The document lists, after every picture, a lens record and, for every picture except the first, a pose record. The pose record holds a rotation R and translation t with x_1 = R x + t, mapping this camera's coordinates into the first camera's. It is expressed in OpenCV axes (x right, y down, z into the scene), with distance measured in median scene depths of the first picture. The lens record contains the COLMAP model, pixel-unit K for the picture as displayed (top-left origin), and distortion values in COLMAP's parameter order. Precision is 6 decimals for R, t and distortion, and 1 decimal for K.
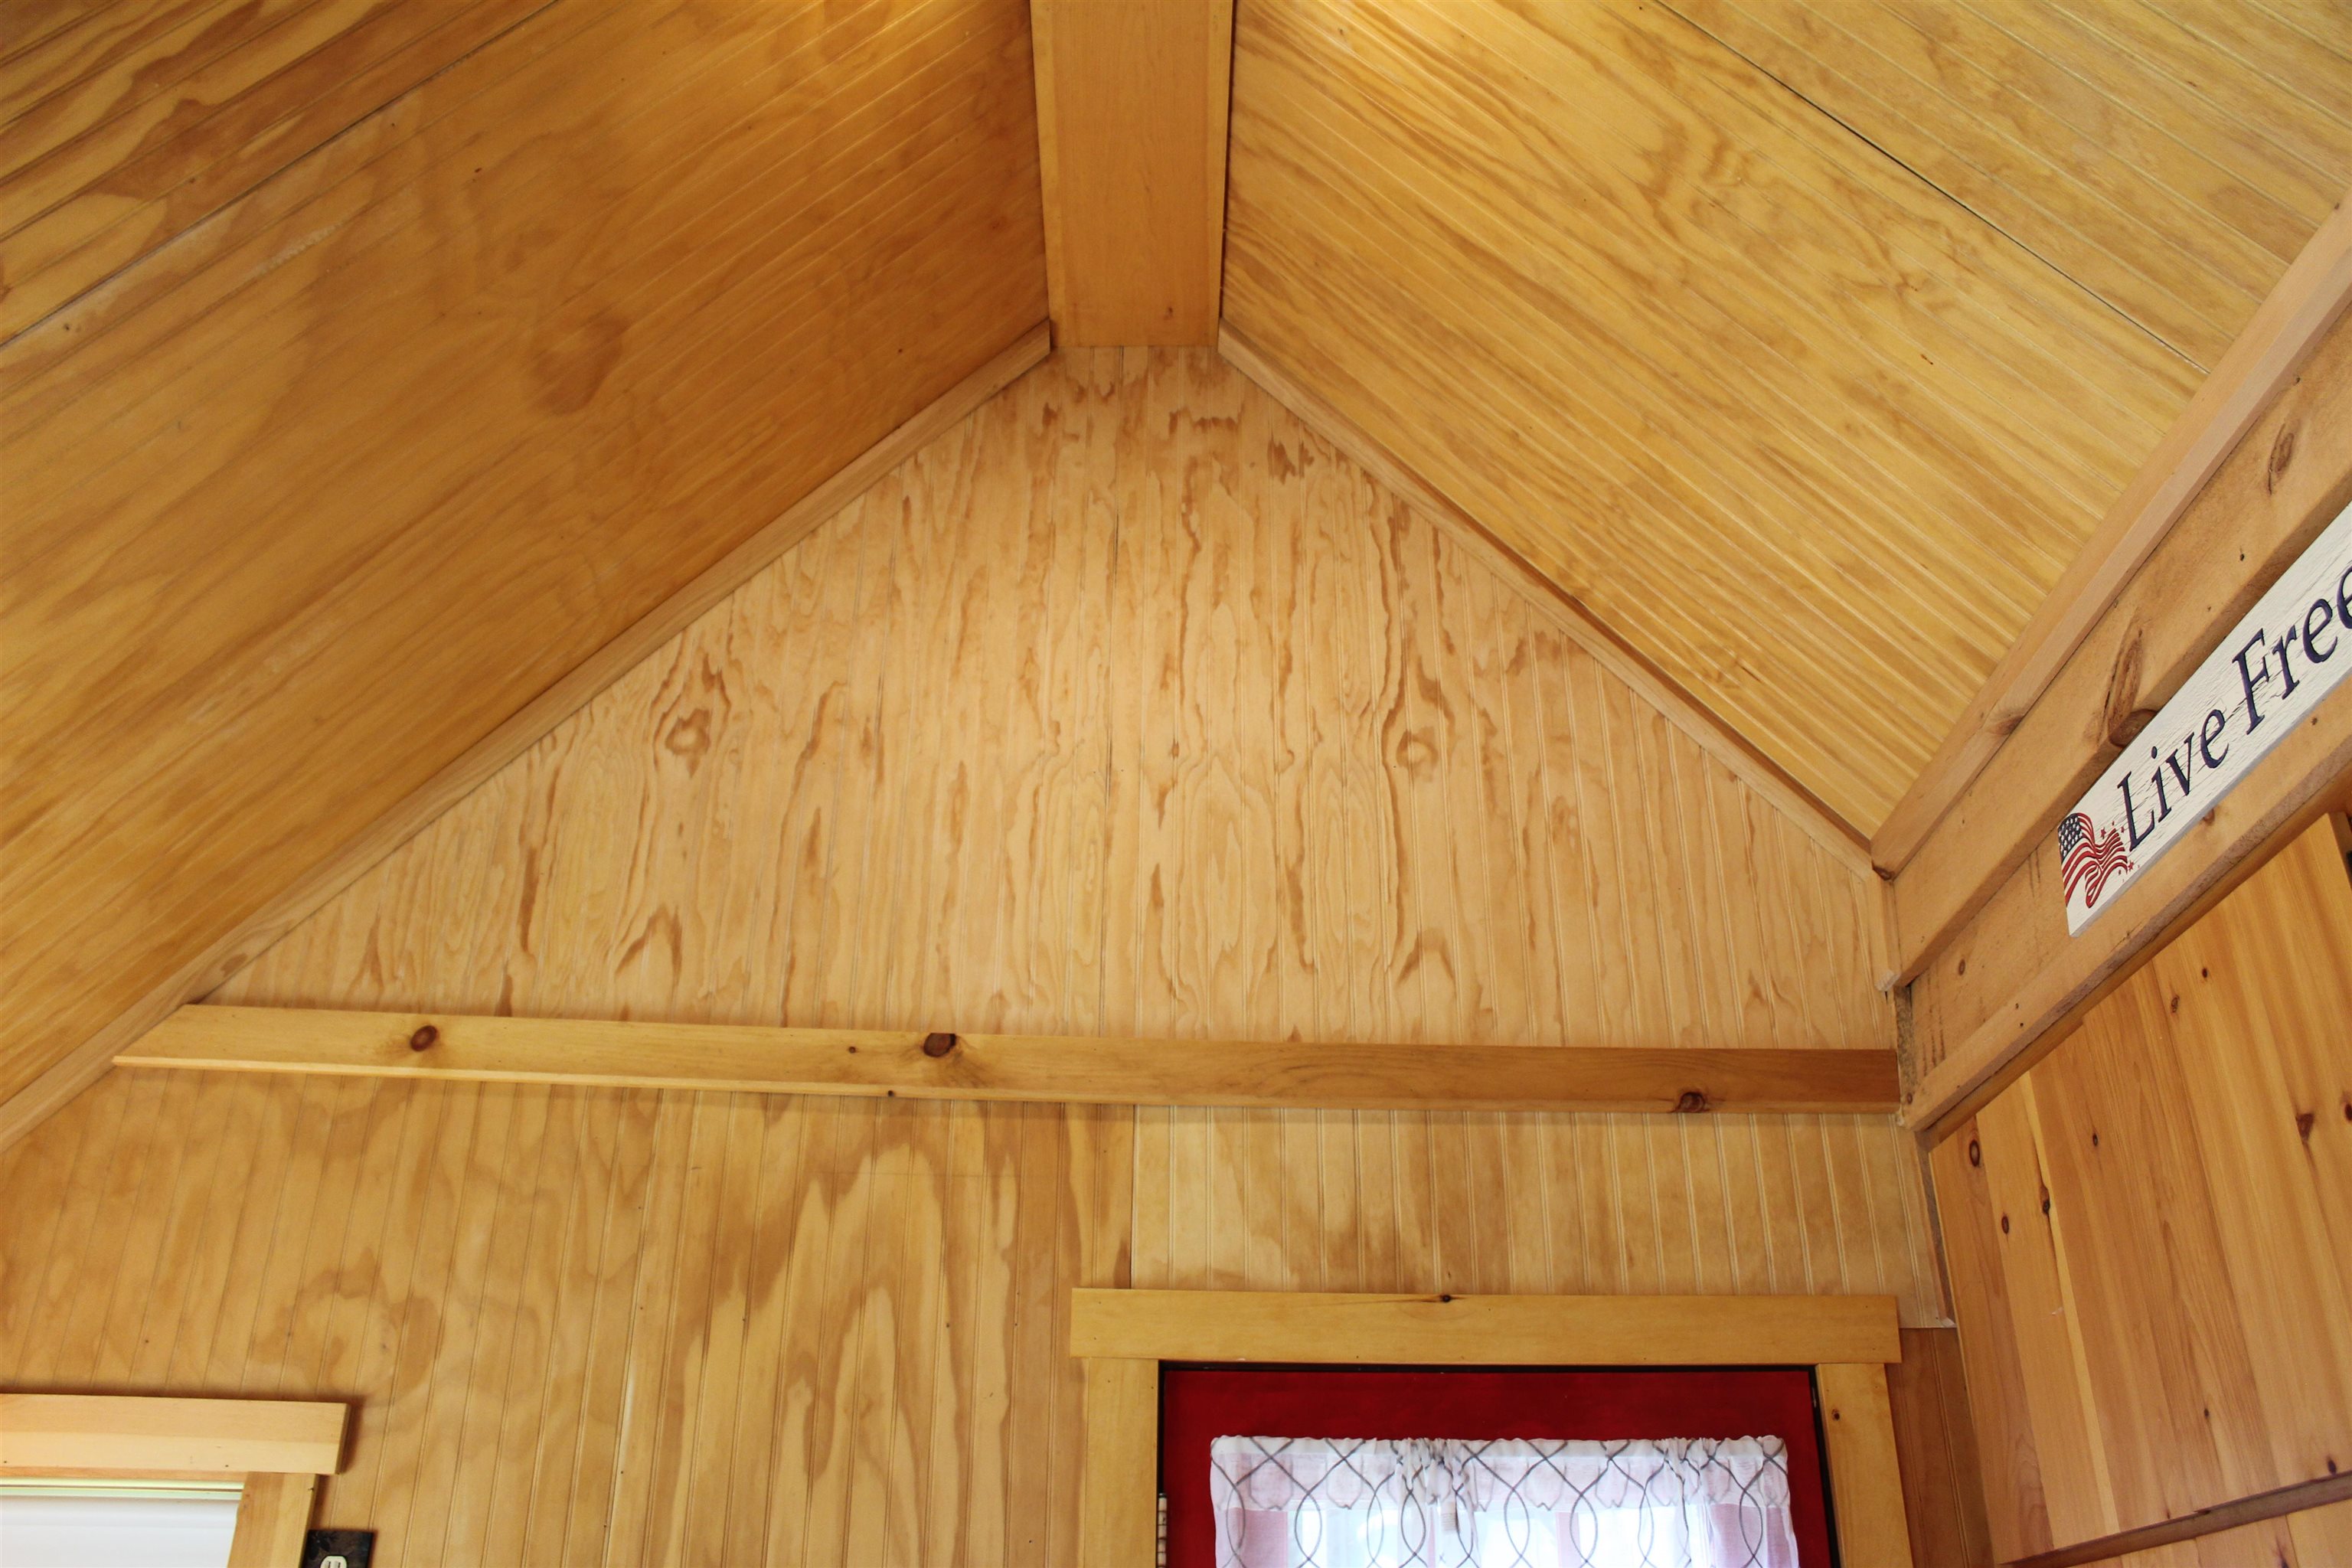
lens RADIAL K [[1943.3, 0, 1159.2], [0, 1943.3, 788.2], [0, 0, 1]] dist [-0.169784, 0.155573]
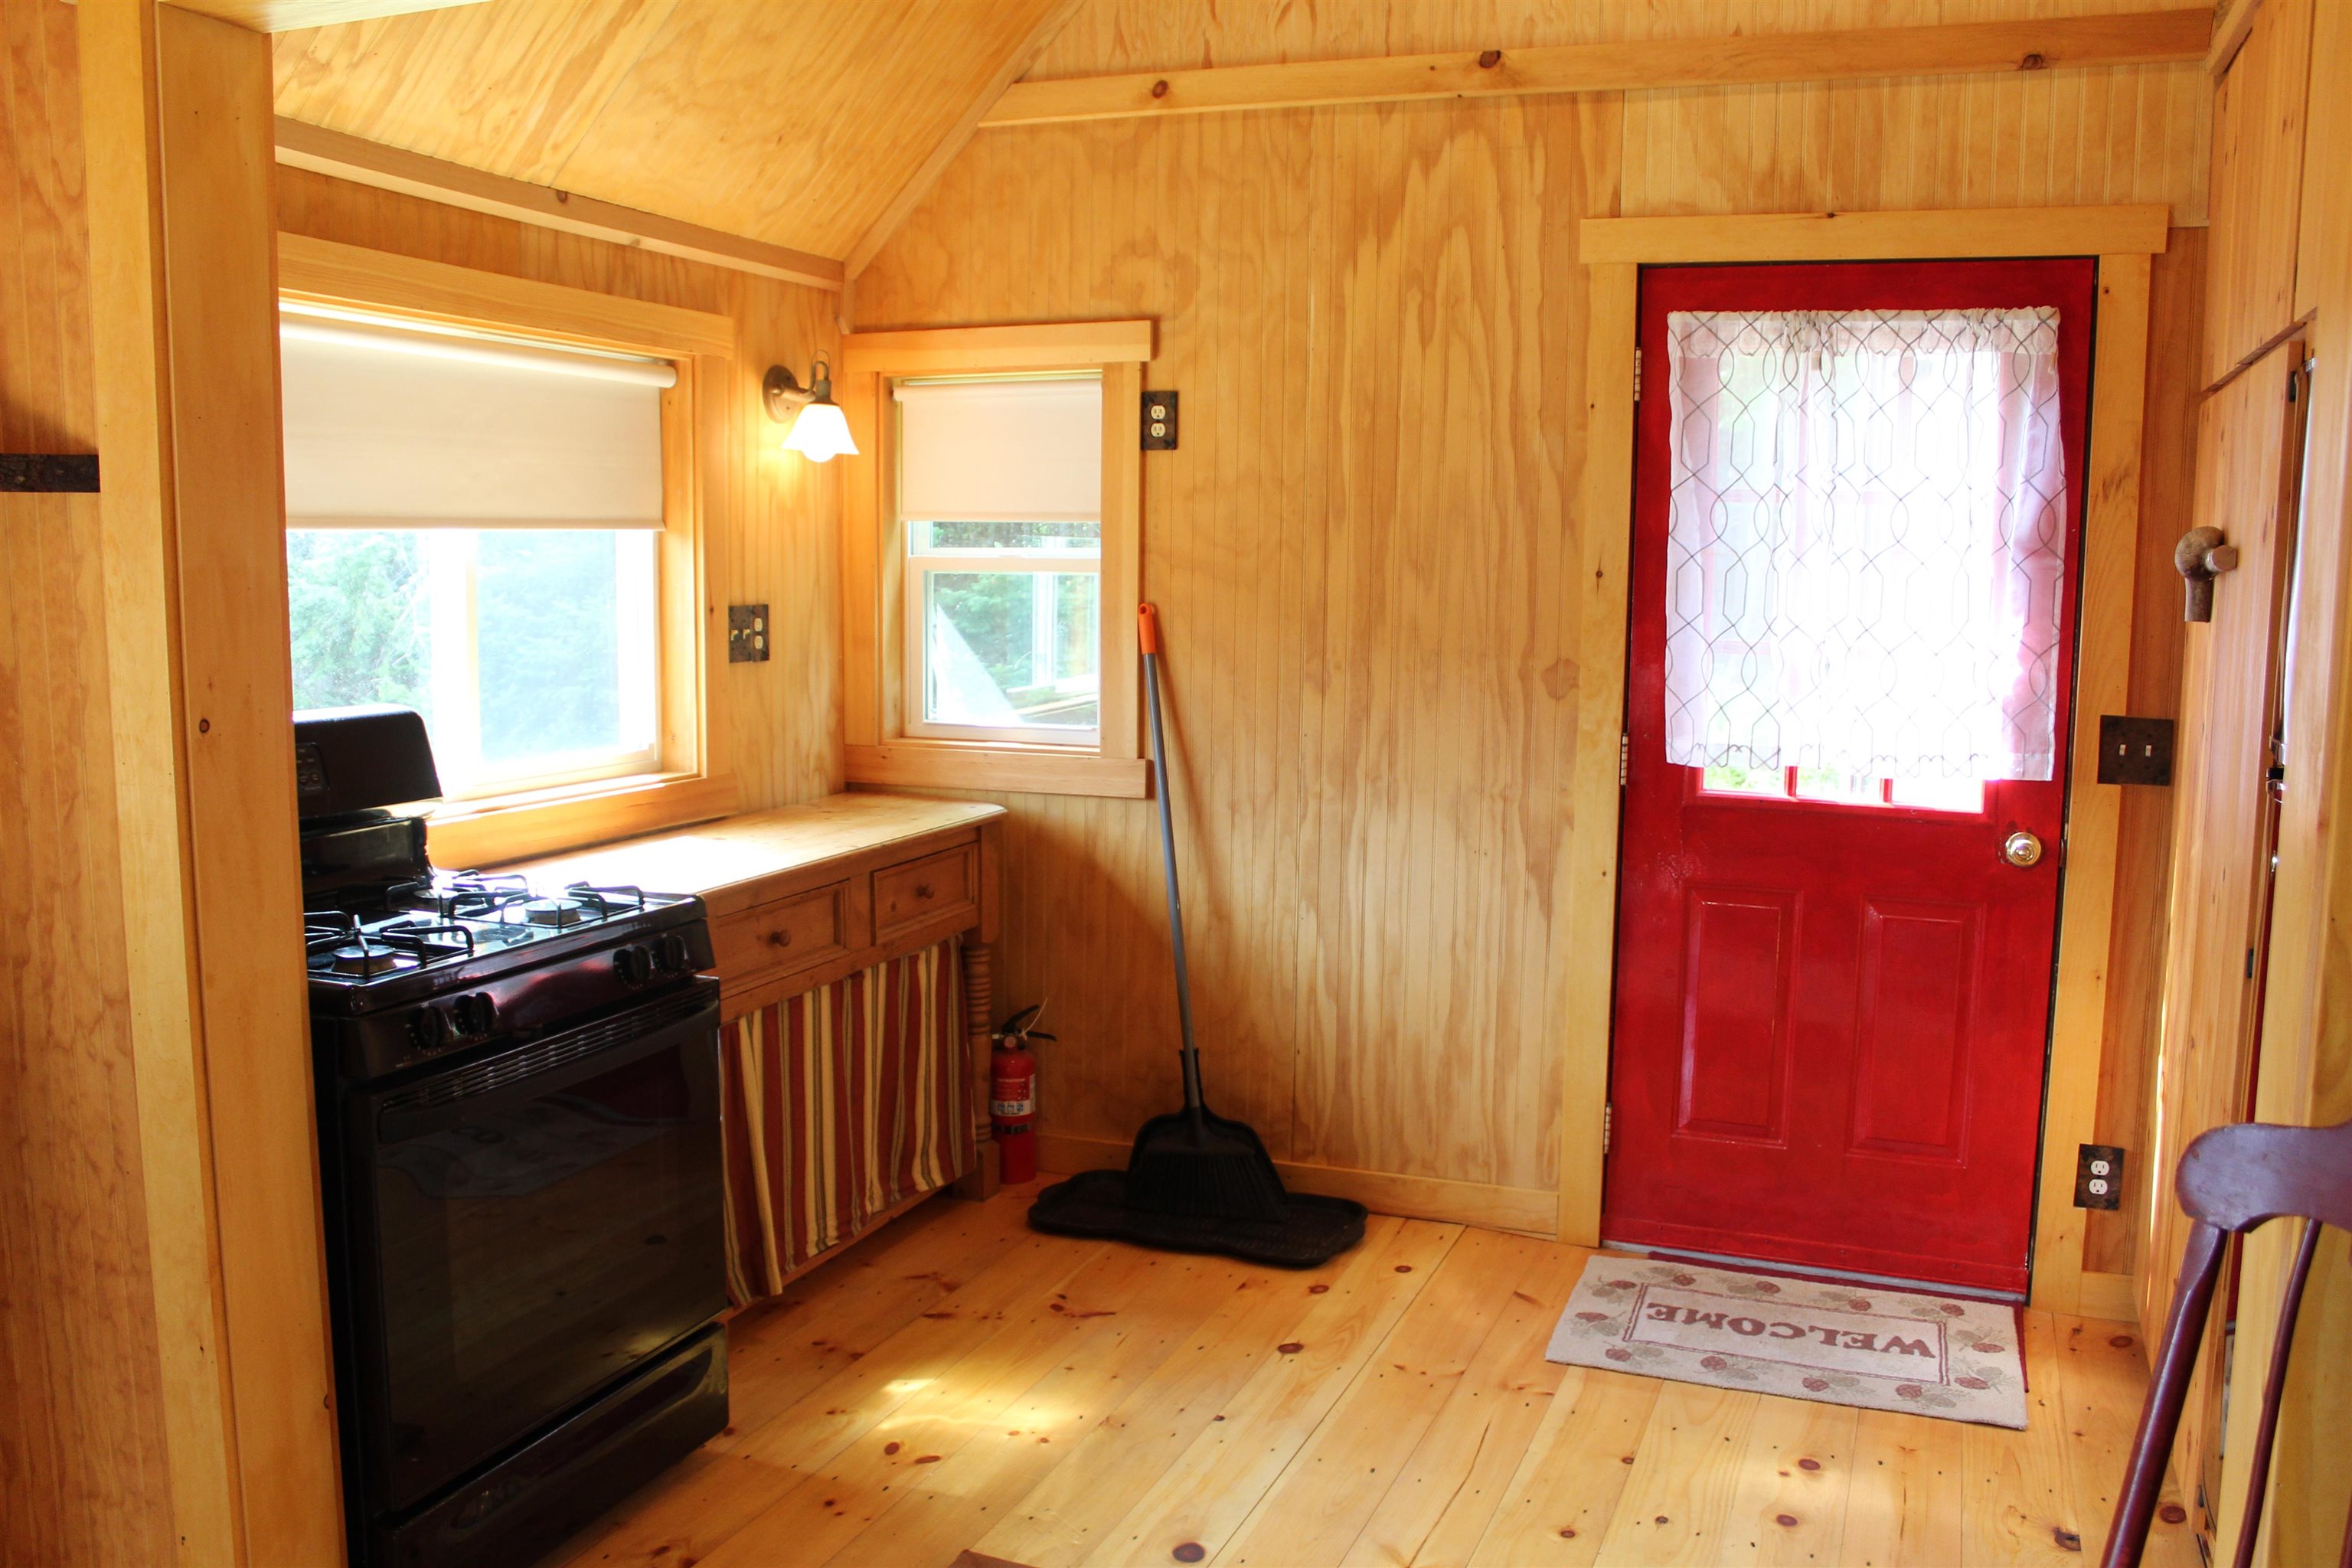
lens RADIAL K [[1943.3, 0, 1159.2], [0, 1943.3, 788.2], [0, 0, 1]] dist [-0.169784, 0.155573]
pose [[0.923834, 0.045555, -0.380073, 0.237782], [0.175725, 0.831621, 0.526809, -0.219834], [0.340075, -0.553472, 0.760274, -0.519395]]
